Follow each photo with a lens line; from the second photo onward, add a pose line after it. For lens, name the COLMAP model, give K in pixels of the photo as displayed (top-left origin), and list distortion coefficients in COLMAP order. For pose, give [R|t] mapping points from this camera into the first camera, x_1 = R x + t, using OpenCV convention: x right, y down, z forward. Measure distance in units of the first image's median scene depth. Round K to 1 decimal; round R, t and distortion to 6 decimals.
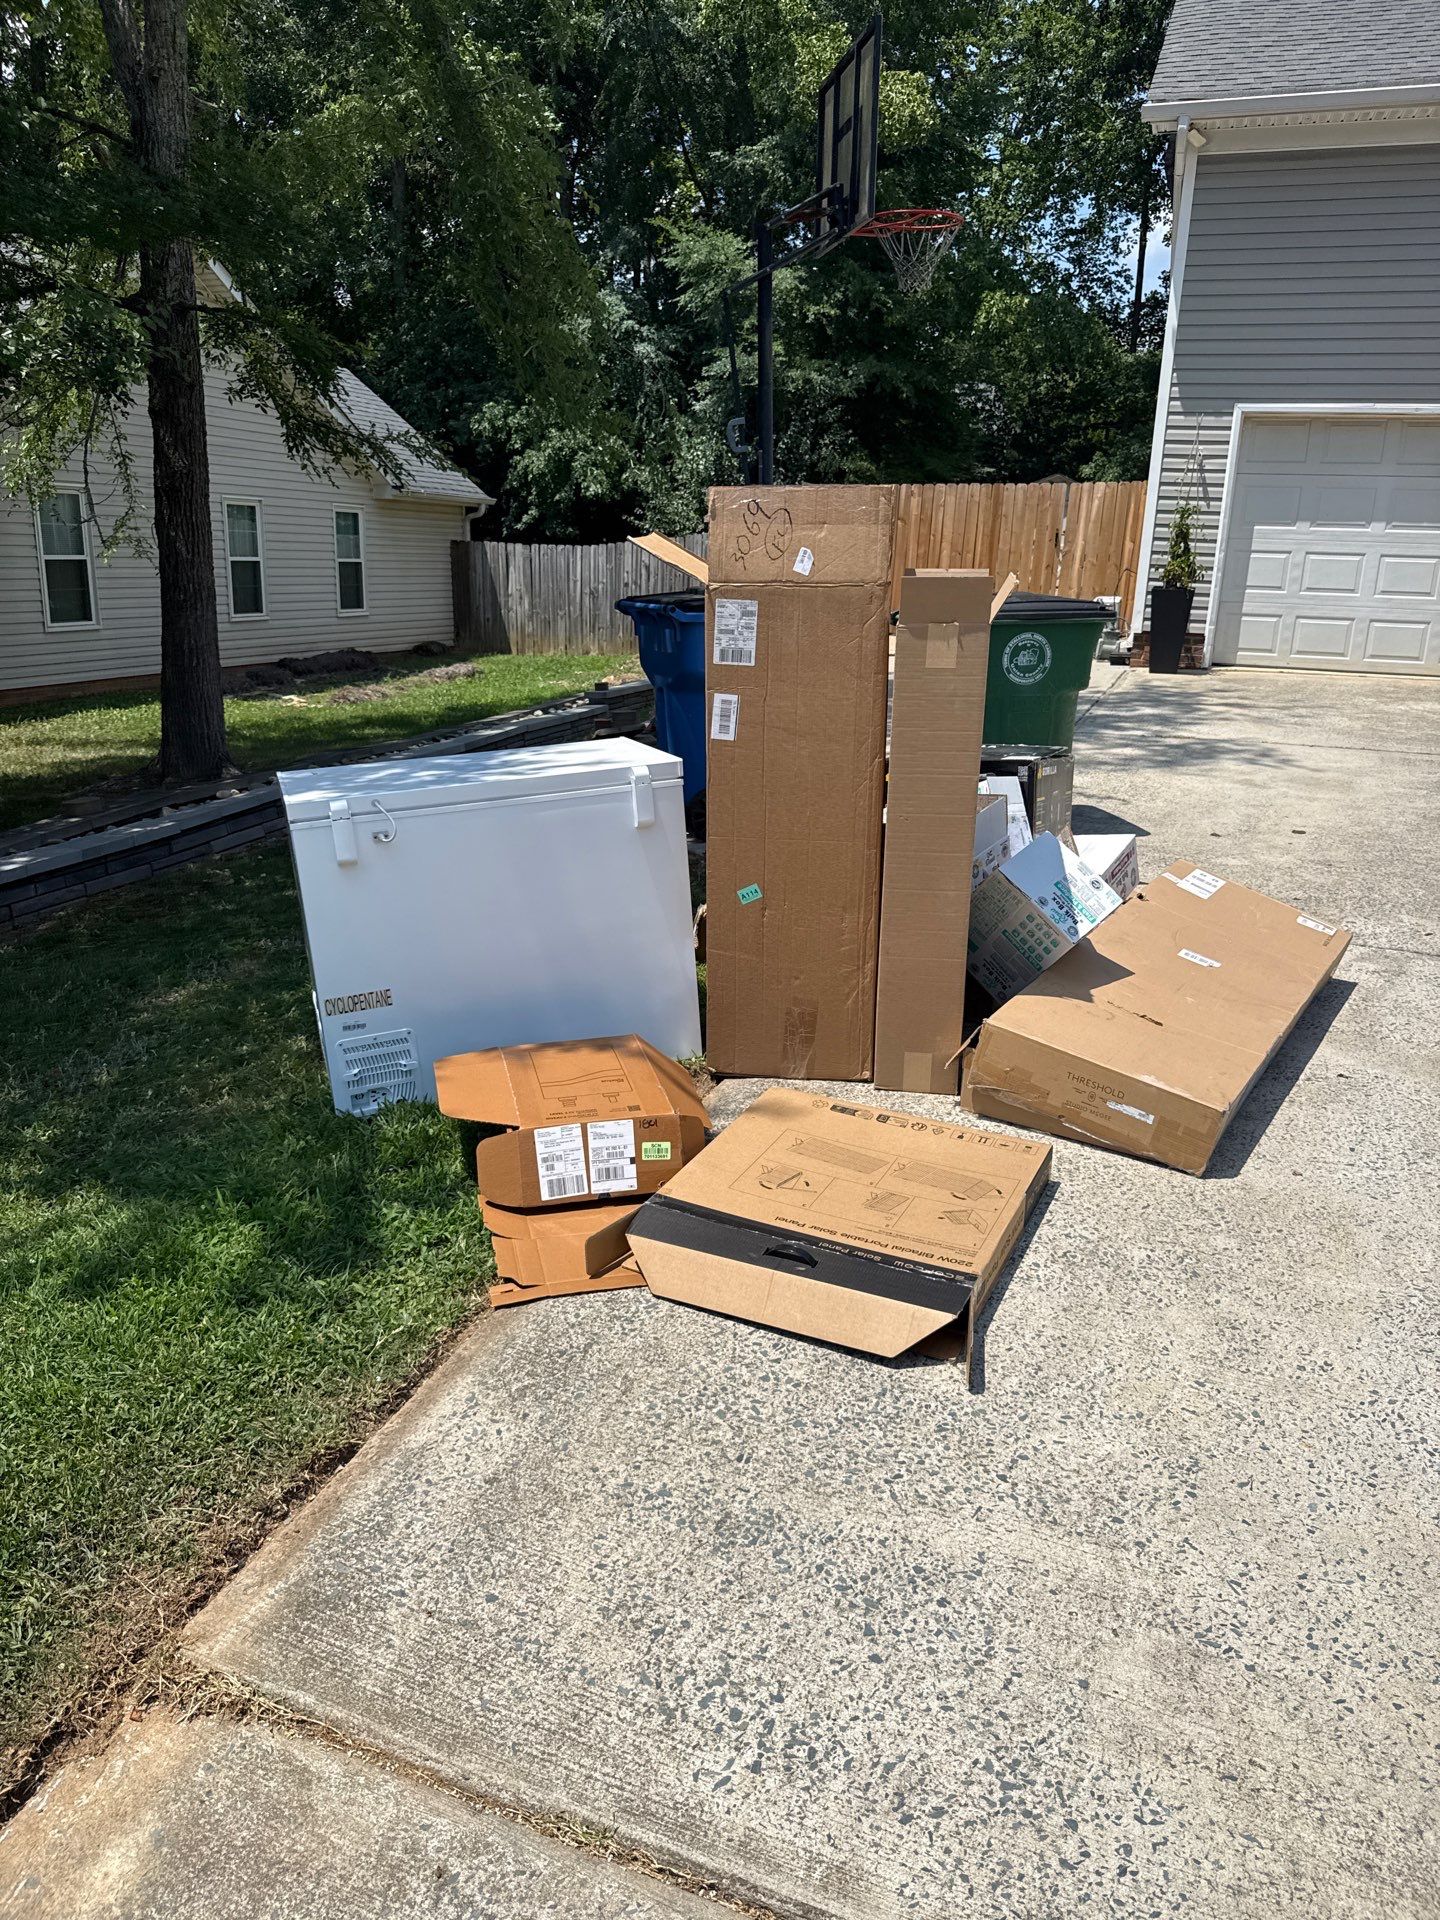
lens RADIAL K [[1450.4, 0, 720.0], [0, 1450.4, 960.0], [0, 0, 1]] dist [-0.009527, -0.006144]
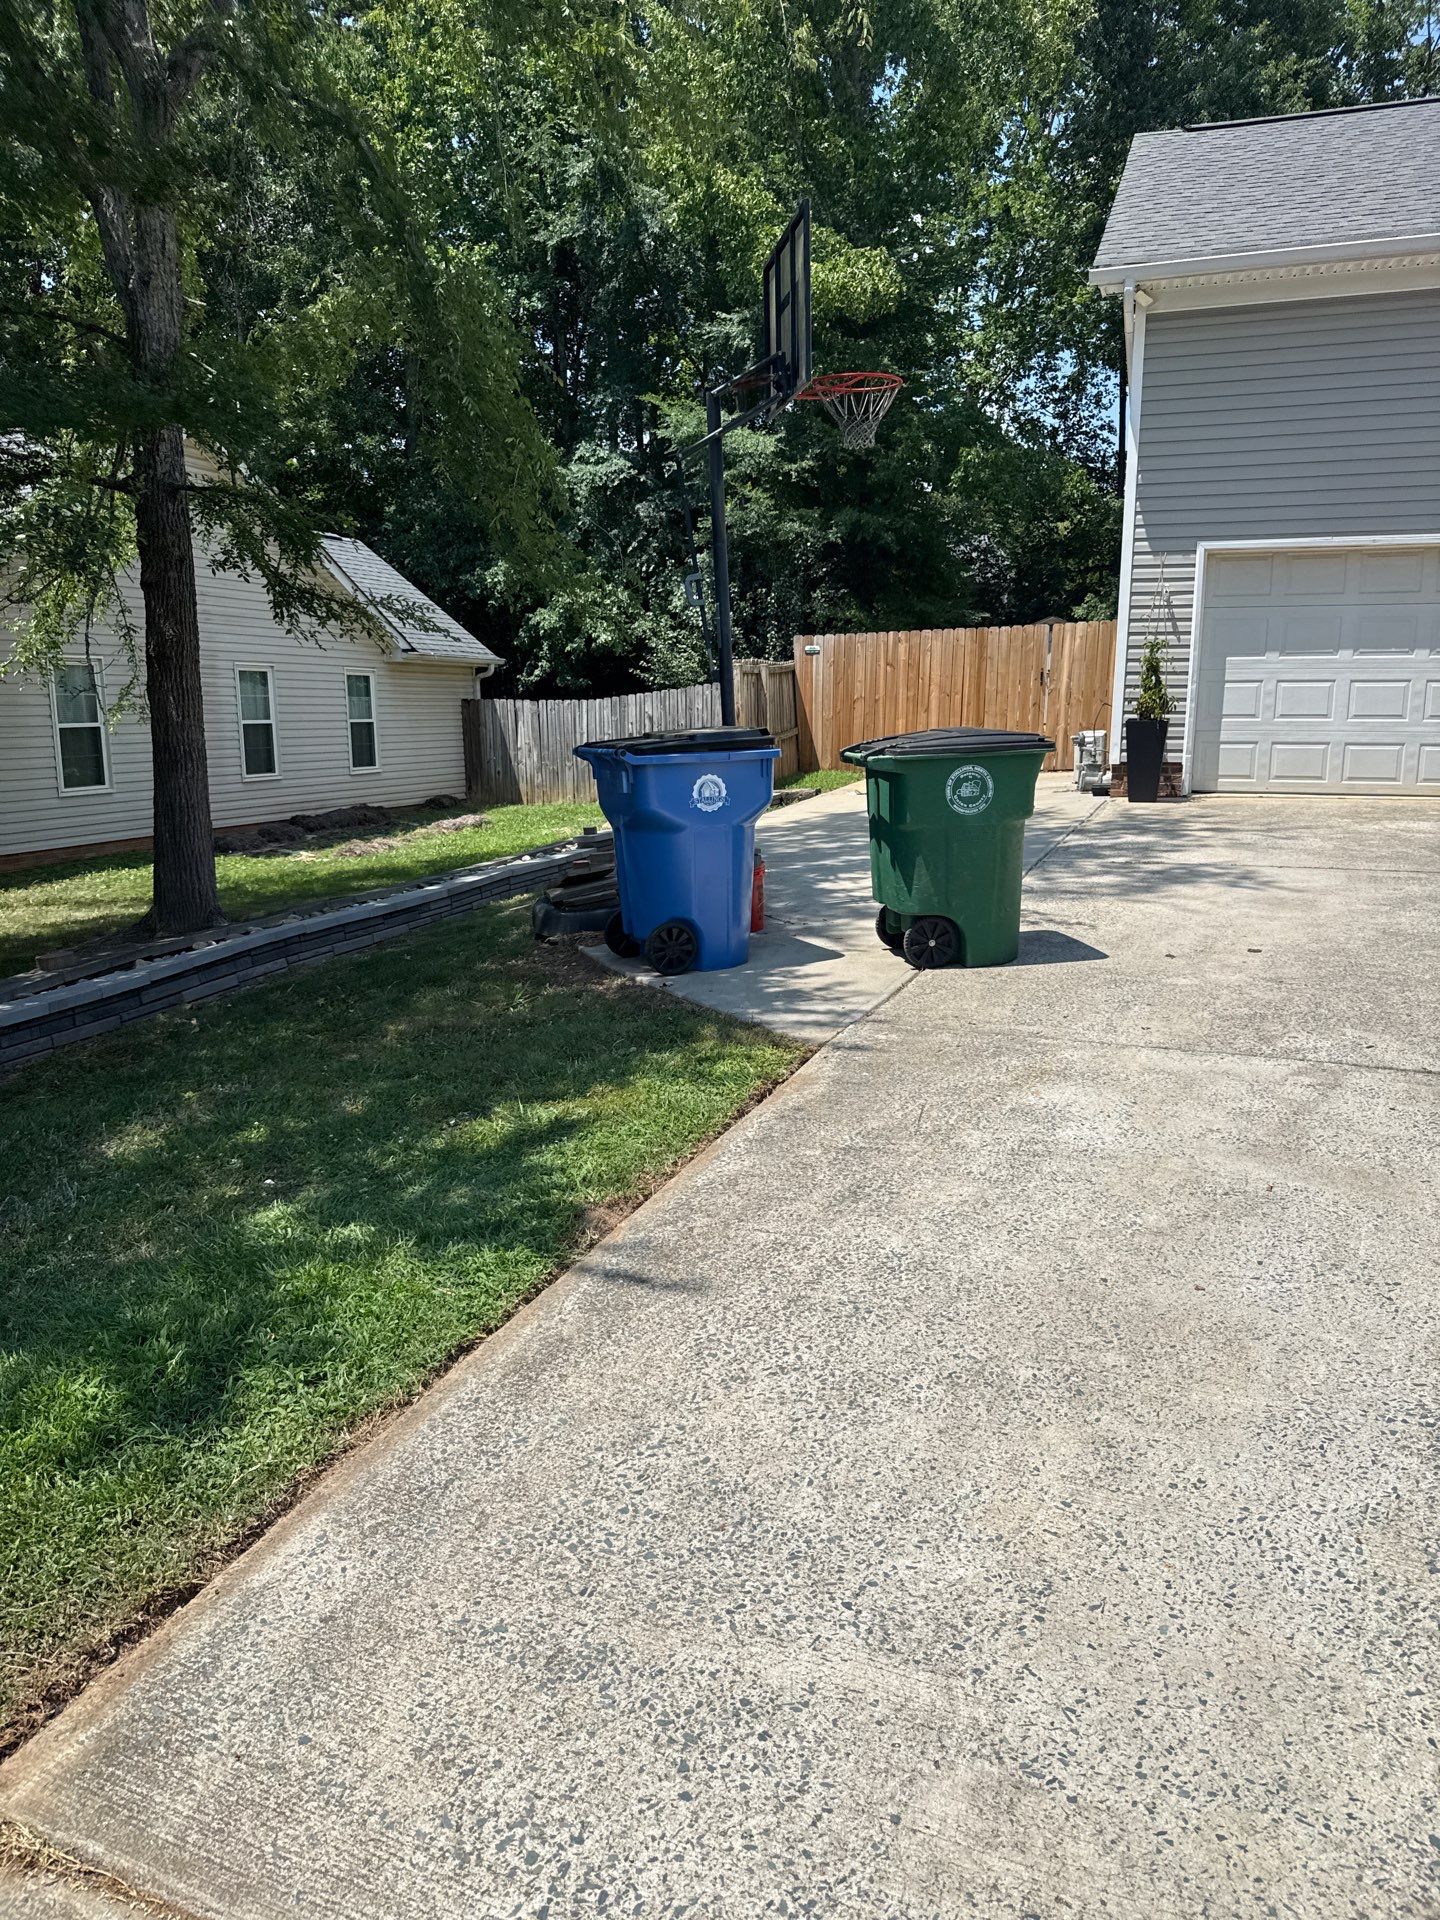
lens RADIAL K [[1443.7, 0, 720.0], [0, 1443.7, 960.0], [0, 0, 1]] dist [-0.009206, -0.002531]
pose [[0.999413, -0.029693, -0.017114, 0.138256], [0.027891, 0.994858, -0.097367, 0.016027], [0.019917, 0.096832, 0.995101, -0.012936]]
